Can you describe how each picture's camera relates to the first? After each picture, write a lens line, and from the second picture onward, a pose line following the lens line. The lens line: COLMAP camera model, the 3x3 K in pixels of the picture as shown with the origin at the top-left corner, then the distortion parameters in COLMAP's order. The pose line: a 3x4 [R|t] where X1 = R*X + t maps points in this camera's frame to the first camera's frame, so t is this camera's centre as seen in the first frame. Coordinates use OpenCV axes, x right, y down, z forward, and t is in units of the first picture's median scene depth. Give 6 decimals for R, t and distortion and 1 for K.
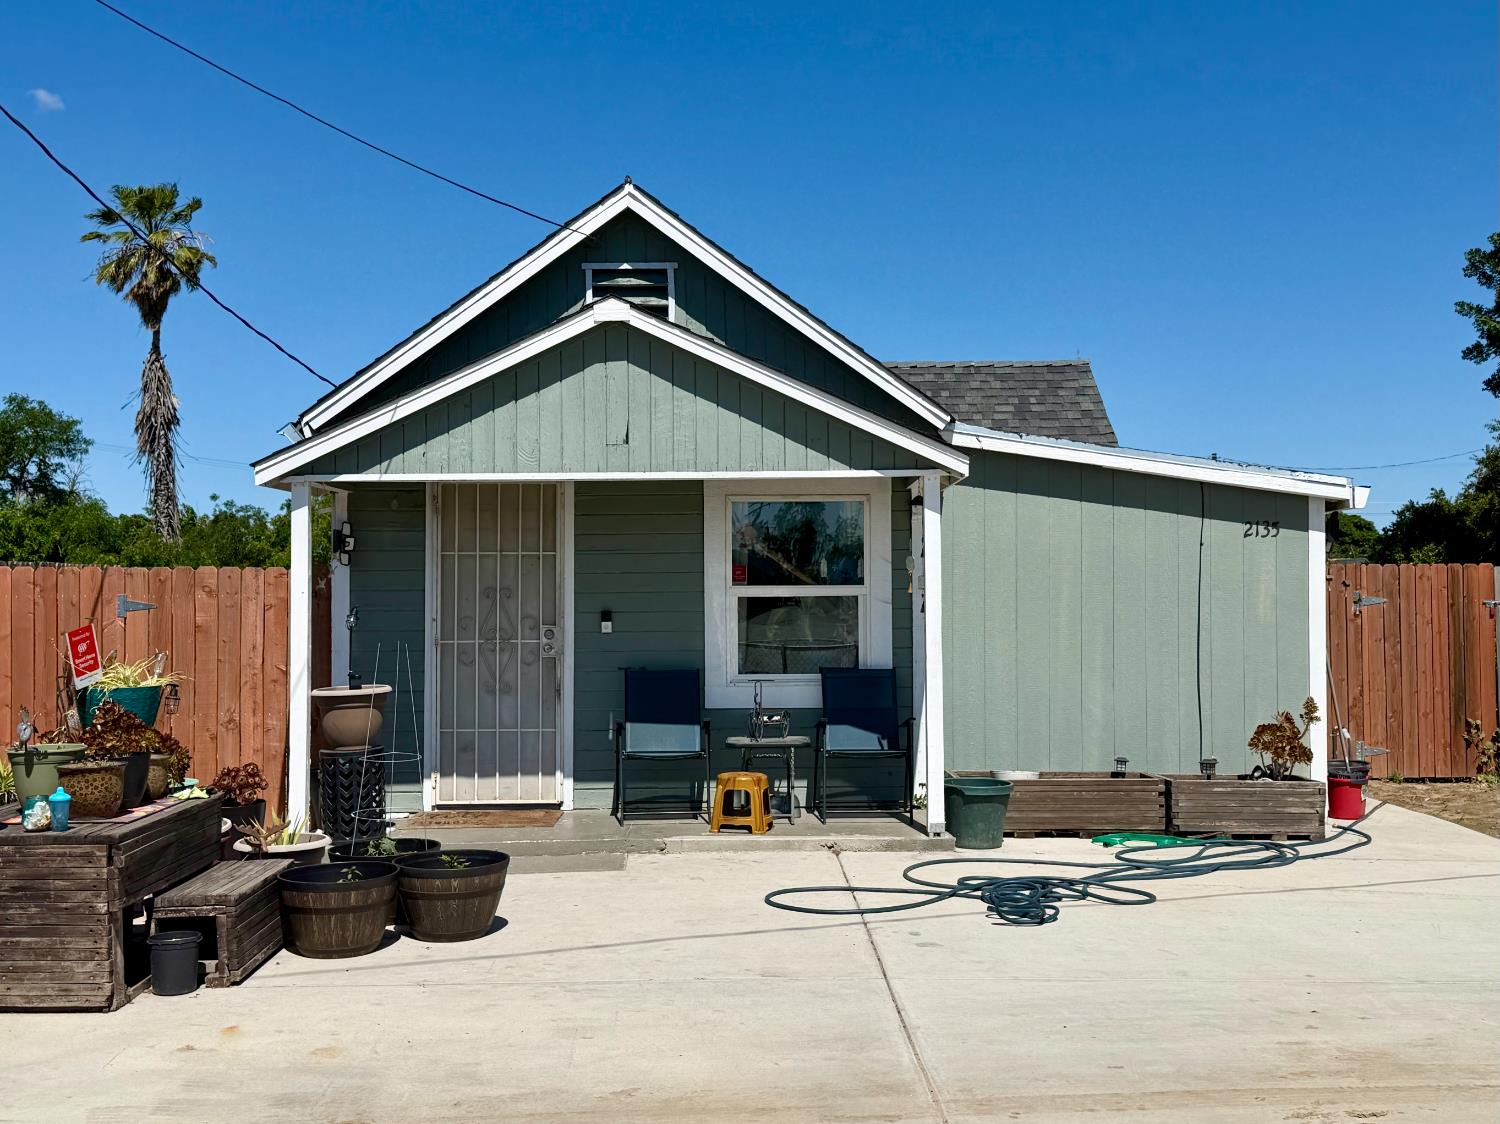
lens RADIAL K [[1675.5, 0, 750.0], [0, 1675.5, 562.0], [0, 0, 1]] dist [0.116330, -0.020251]
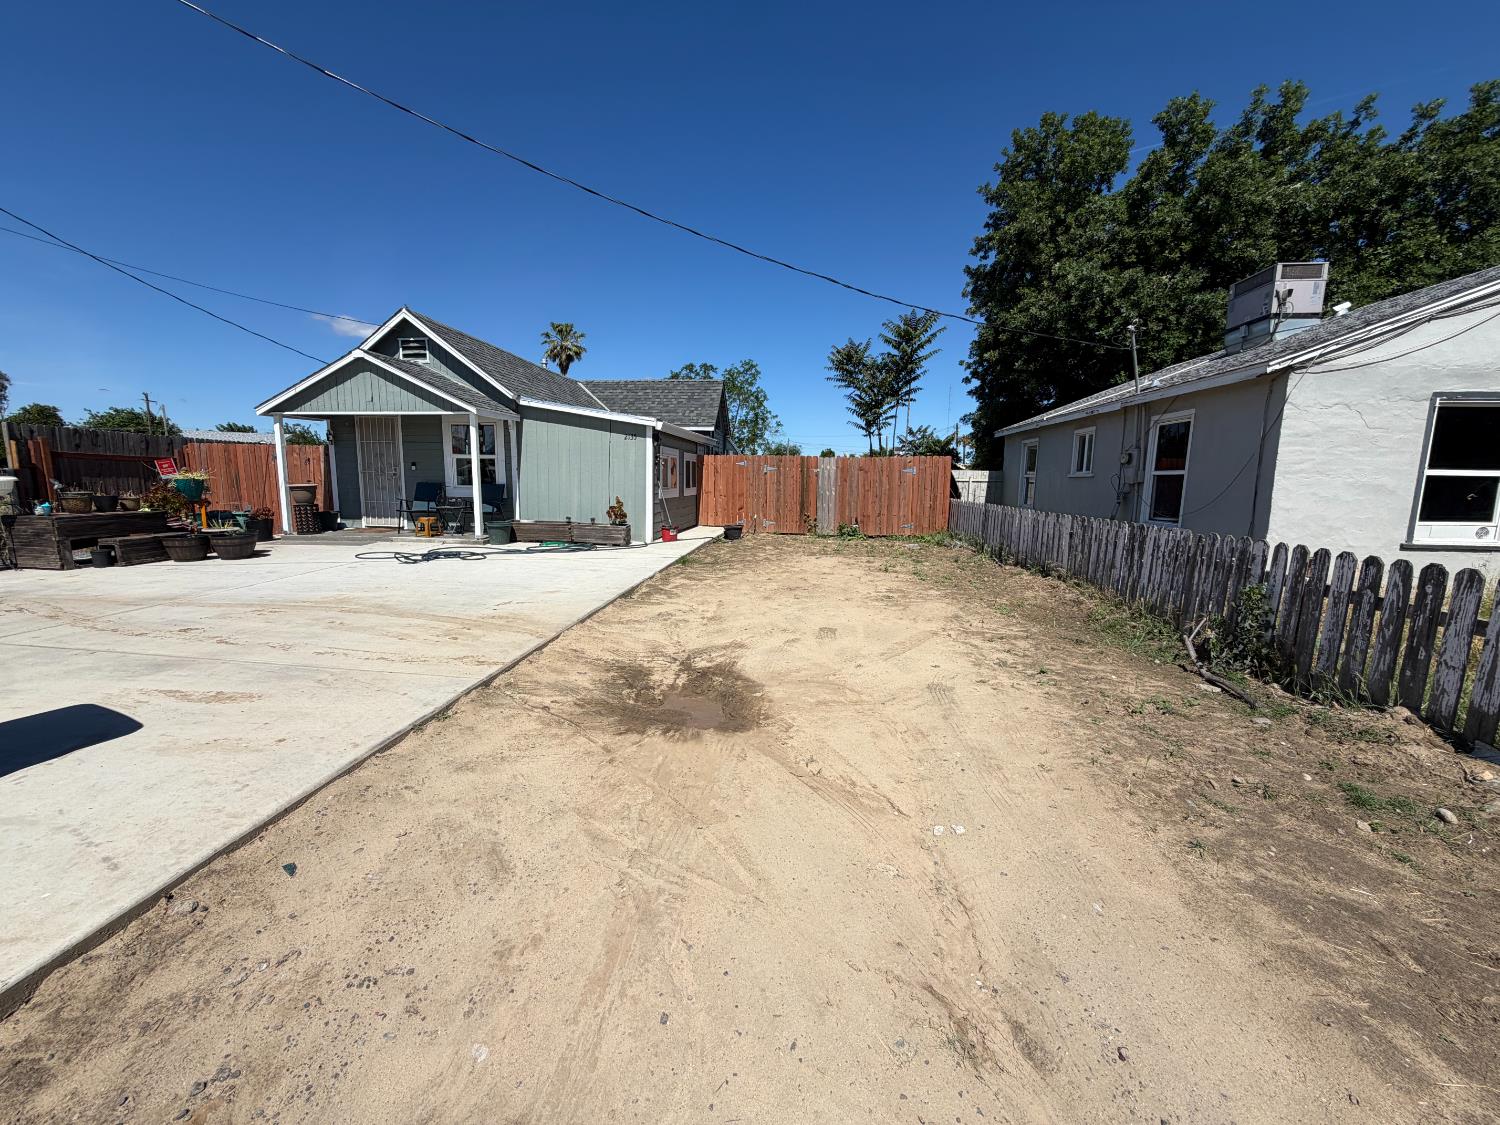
lens RADIAL K [[597.6, 0, 750.0], [0, 597.6, 562.5], [0, 0, 1]] dist [0.002422, -0.000217]
pose [[0.989842, 0.041414, -0.136009, 0.642271], [-0.018616, 0.986152, 0.164798, 0.018668], [0.140950, -0.160592, 0.976905, 0.035417]]
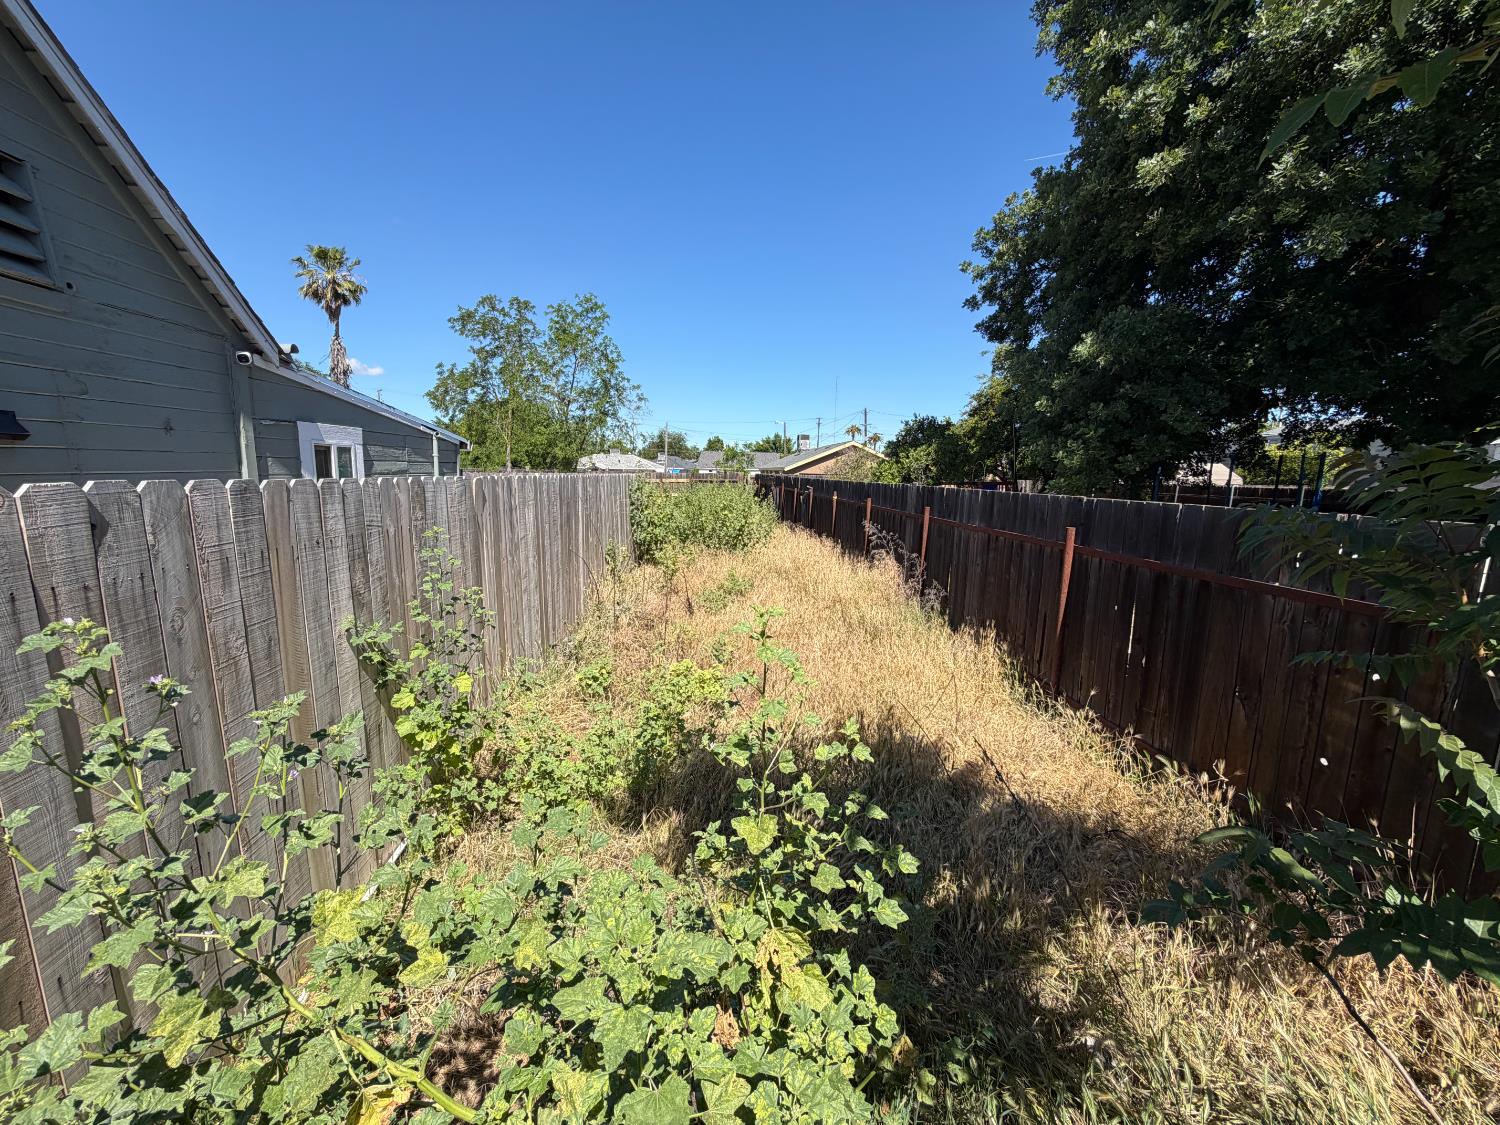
lens RADIAL K [[597.6, 0, 750.0], [0, 597.6, 562.5], [0, 0, 1]] dist [0.002422, -0.000217]
pose [[0.998783, 0.018558, 0.045696, 0.631392], [-0.026503, 0.983324, 0.179921, -0.004410], [-0.041595, -0.180913, 0.982619, 1.383639]]
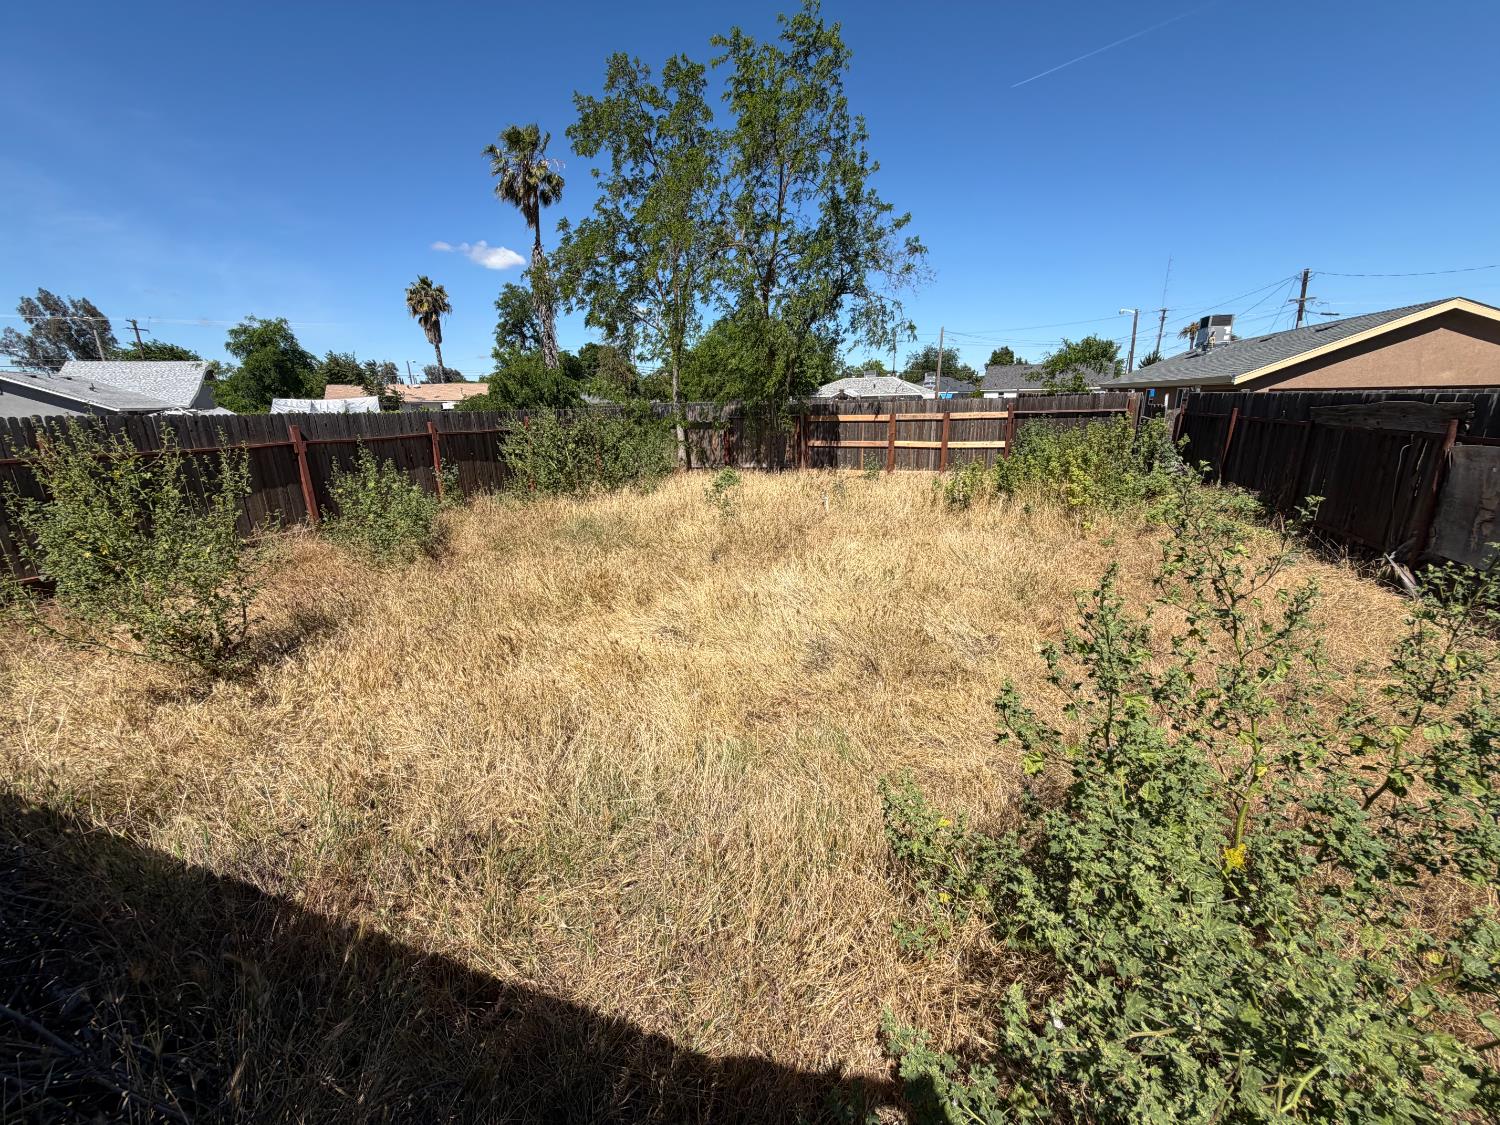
lens RADIAL K [[597.6, 0, 750.0], [0, 597.6, 562.5], [0, 0, 1]] dist [0.002422, -0.000217]
pose [[0.930965, 0.085745, -0.354896, 0.430283], [0.023907, 0.955630, 0.293599, 0.036600], [0.364324, -0.281815, 0.887608, 2.749870]]
